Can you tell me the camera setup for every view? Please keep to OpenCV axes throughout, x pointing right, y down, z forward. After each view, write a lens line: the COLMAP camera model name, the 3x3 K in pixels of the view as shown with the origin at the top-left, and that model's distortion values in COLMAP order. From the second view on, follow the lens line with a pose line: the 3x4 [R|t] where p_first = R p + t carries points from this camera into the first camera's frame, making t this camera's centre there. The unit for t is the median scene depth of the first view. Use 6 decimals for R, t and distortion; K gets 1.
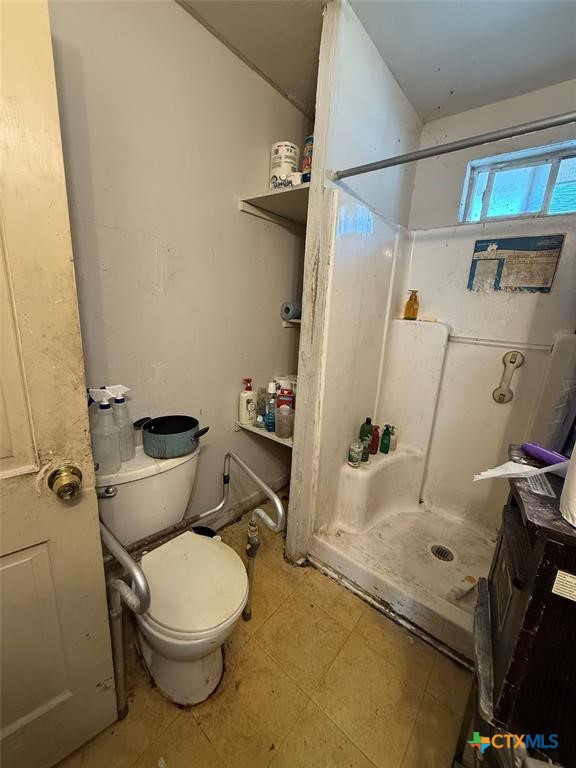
lens RADIAL K [[306.0, 0, 289.7], [0, 306.0, 382.9], [0, 0, 1]] dist [0.000471, 0.000405]
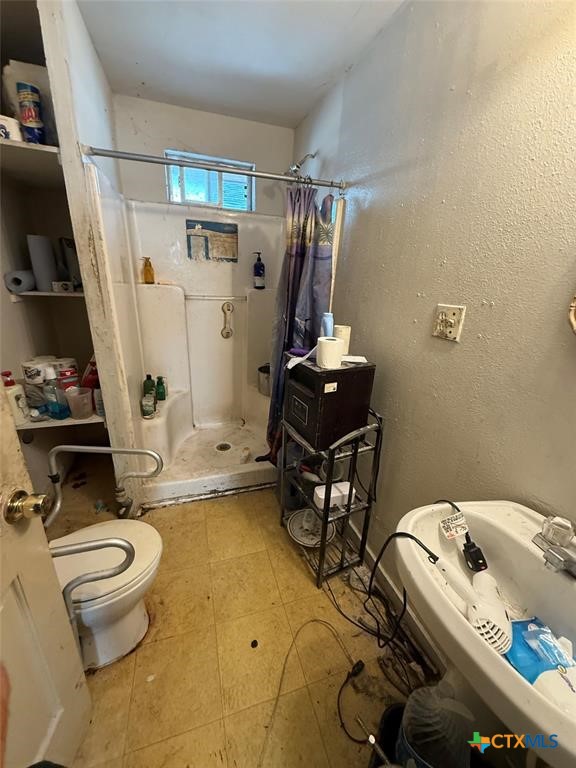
lens RADIAL K [[306.0, 0, 286.3], [0, 306.0, 383.9], [0, 0, 1]] dist [0.000471, 0.000405]
pose [[0.538608, -0.320090, 0.779387, -0.405002], [0.189831, 0.947344, 0.257883, -0.055236], [-0.820893, 0.009053, 0.571010, -0.092499]]
